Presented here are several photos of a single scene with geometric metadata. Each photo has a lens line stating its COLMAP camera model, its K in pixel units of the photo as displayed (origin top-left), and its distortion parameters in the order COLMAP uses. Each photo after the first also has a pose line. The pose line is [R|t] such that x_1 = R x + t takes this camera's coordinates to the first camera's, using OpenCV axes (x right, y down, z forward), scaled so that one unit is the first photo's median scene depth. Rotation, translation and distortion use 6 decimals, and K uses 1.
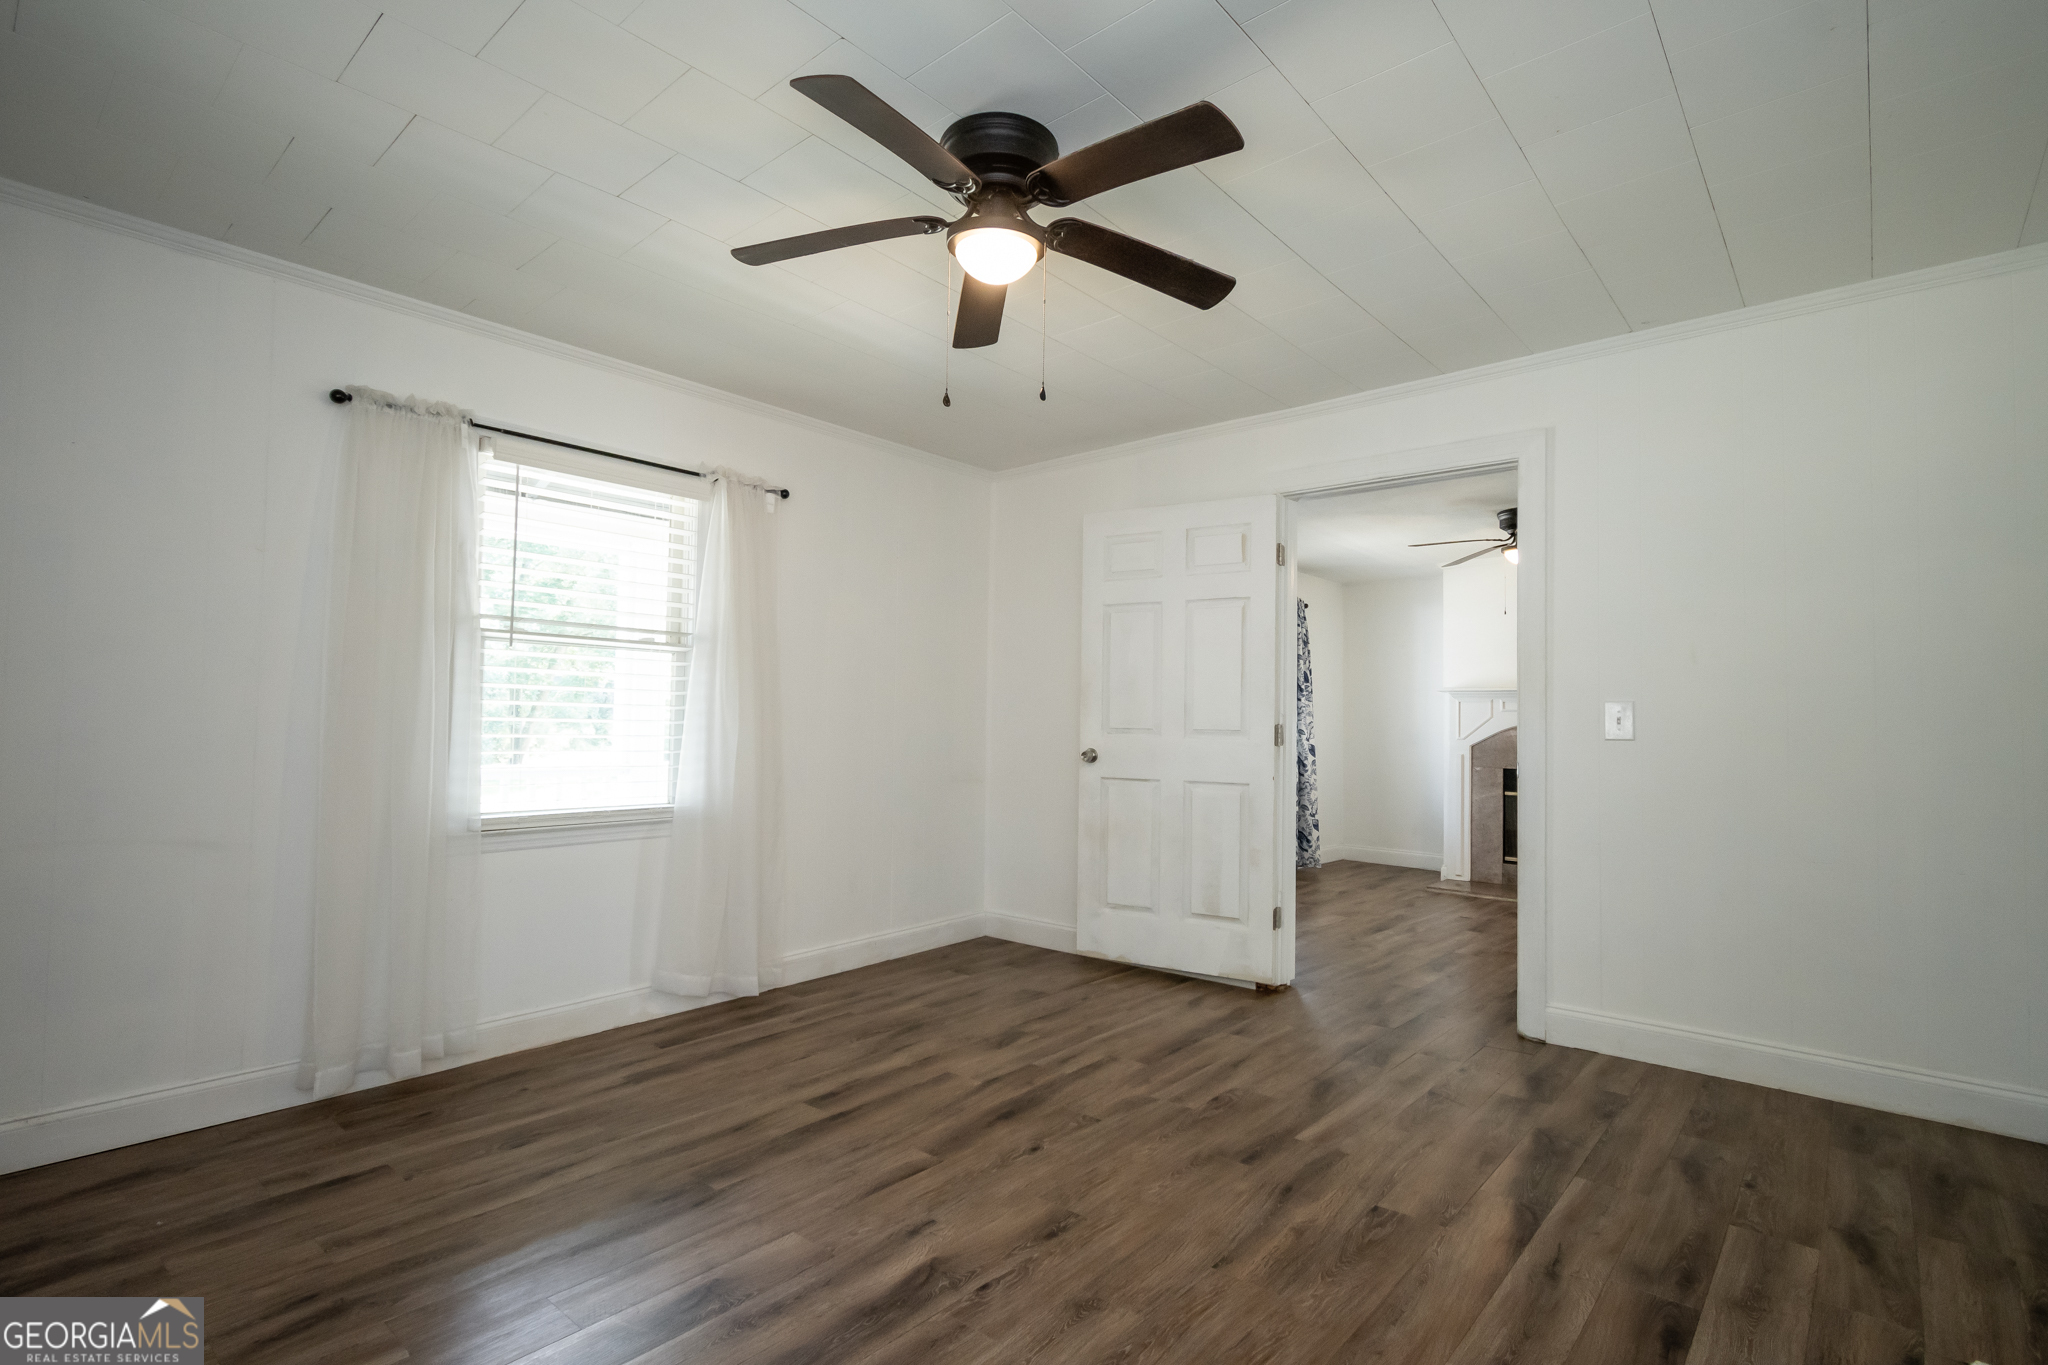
lens RADIAL K [[973.1, 0, 1027.3], [0, 973.1, 689.4], [0, 0, 1]] dist [0.002456, -0.000297]
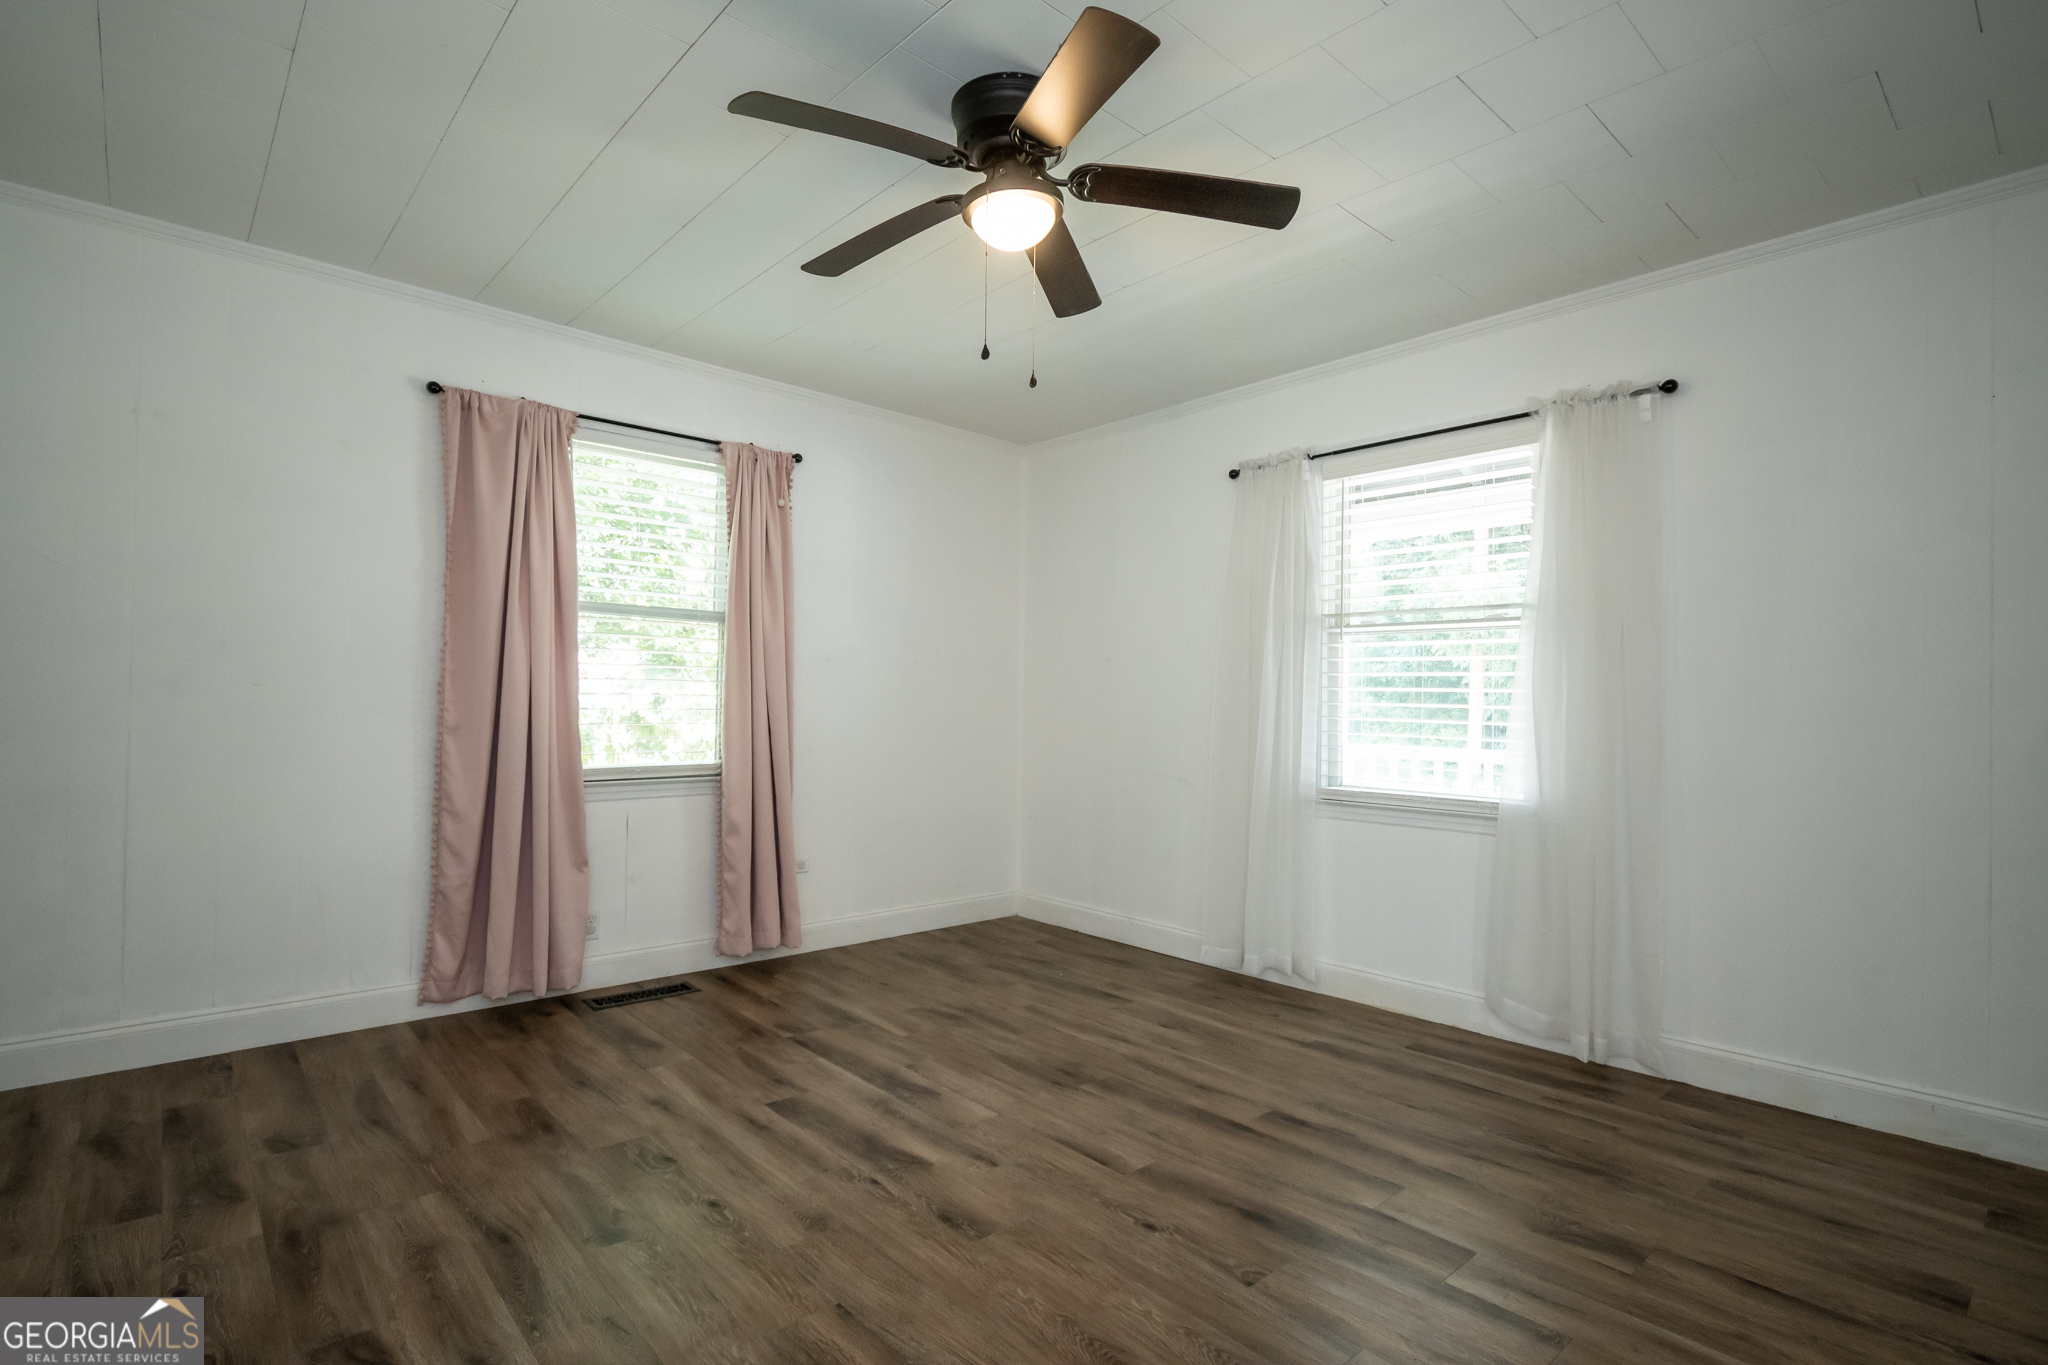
lens RADIAL K [[973.1, 0, 1027.3], [0, 973.1, 689.4], [0, 0, 1]] dist [0.002456, -0.000297]
pose [[-0.120053, -0.022389, -0.992515, 0.764001], [0.023863, 0.999392, -0.025431, 0.040261], [0.992481, -0.026738, -0.119445, 0.923811]]
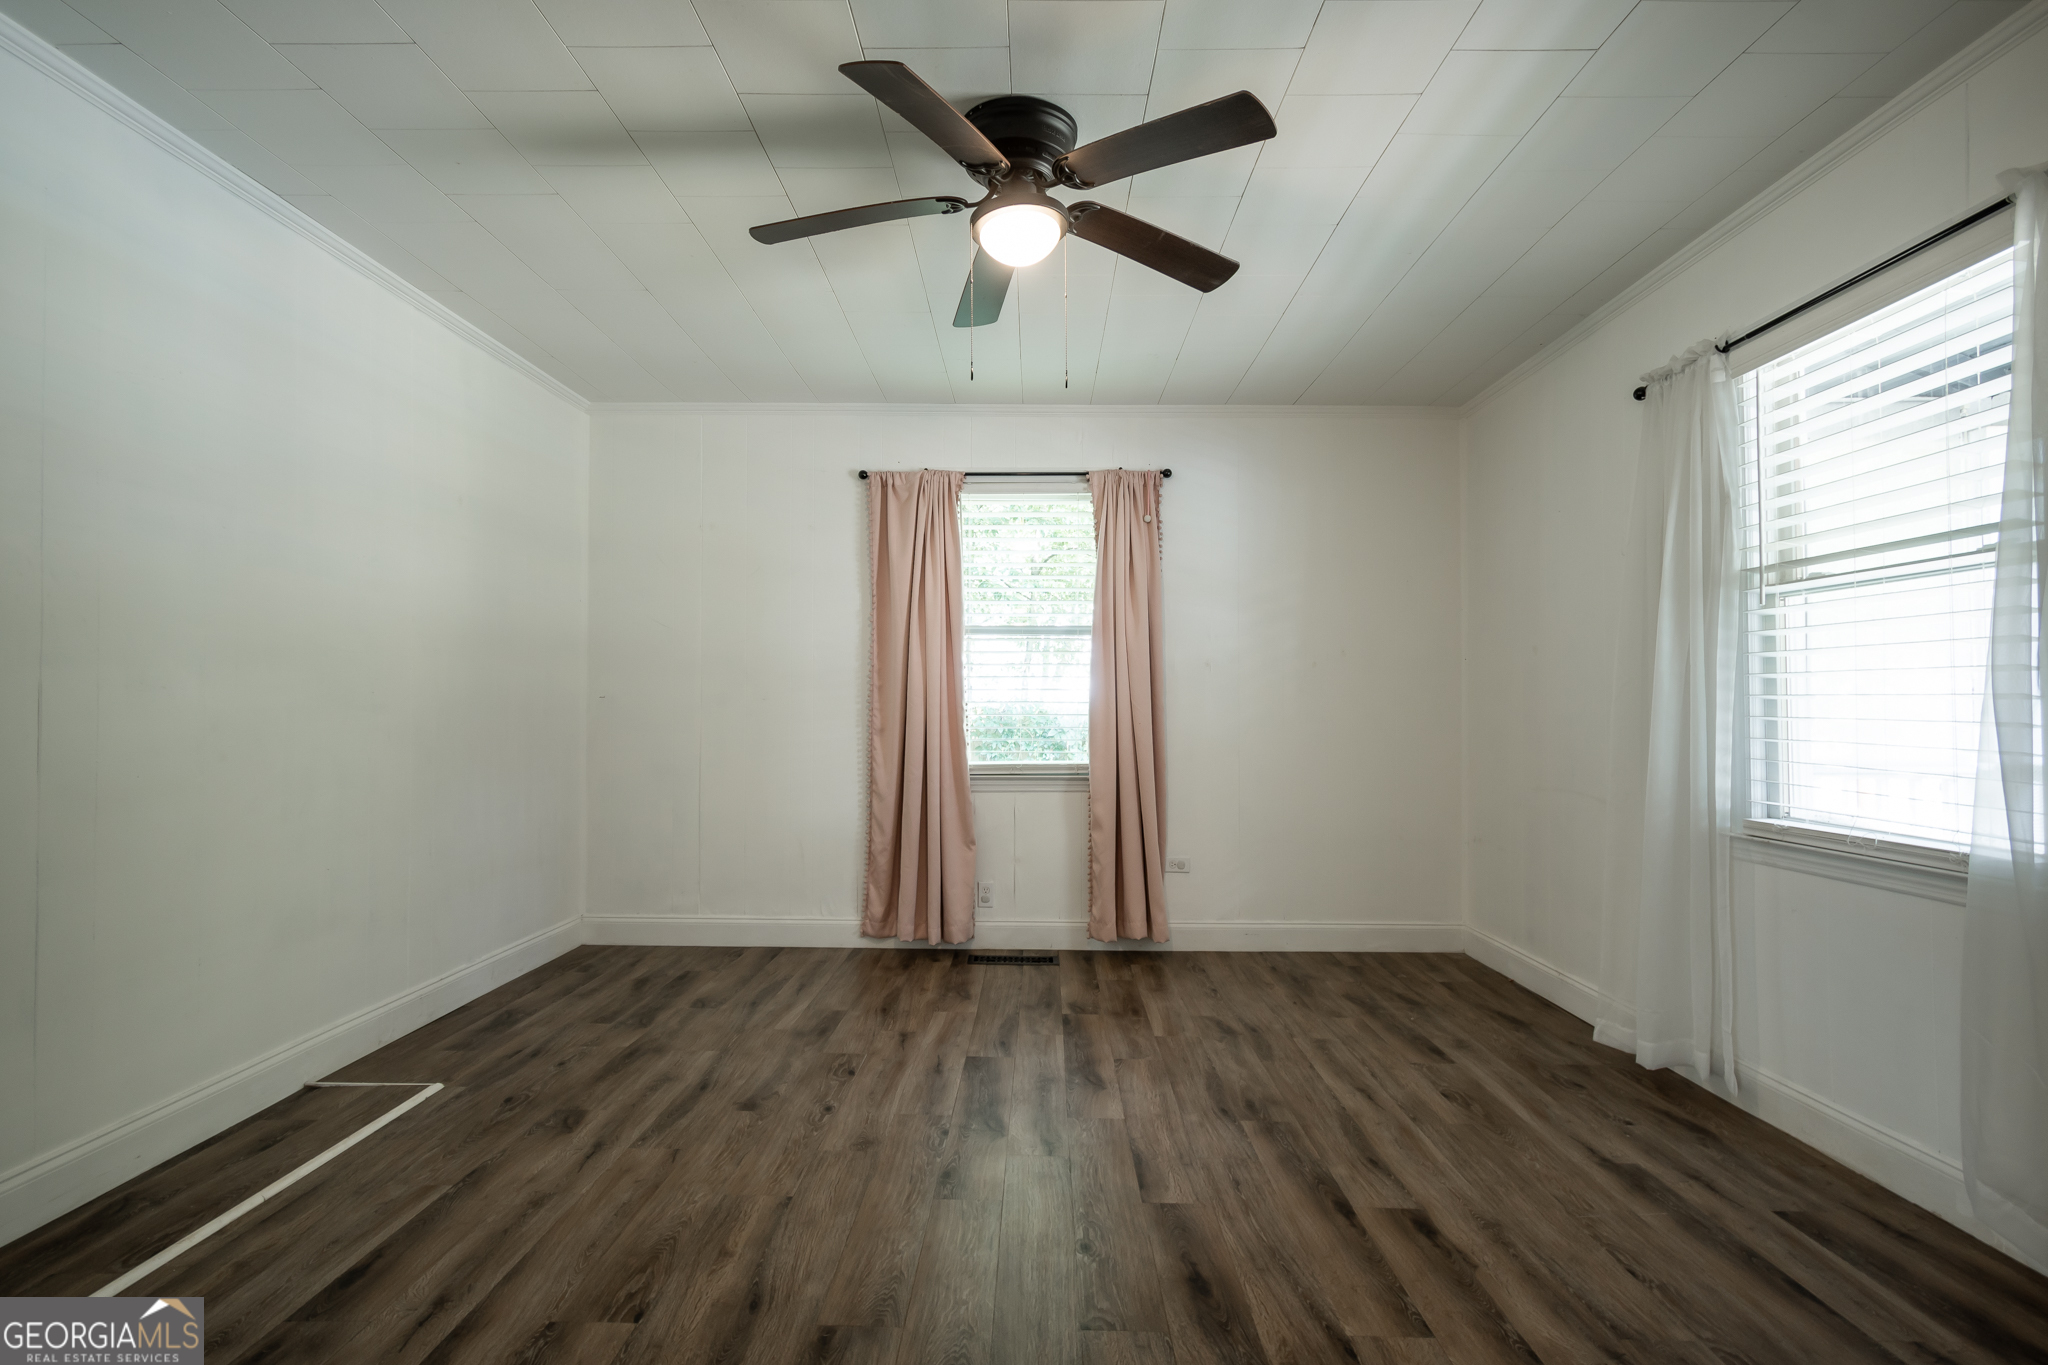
lens RADIAL K [[987.1, 0, 1030.1], [0, 987.1, 689.2], [0, 0, 1]] dist [0.002859, -0.000718]
pose [[-0.758012, -0.021191, -0.651896, 0.513001], [0.018700, 0.998355, -0.054196, 0.066647], [0.651972, -0.053272, -0.756369, 1.453798]]
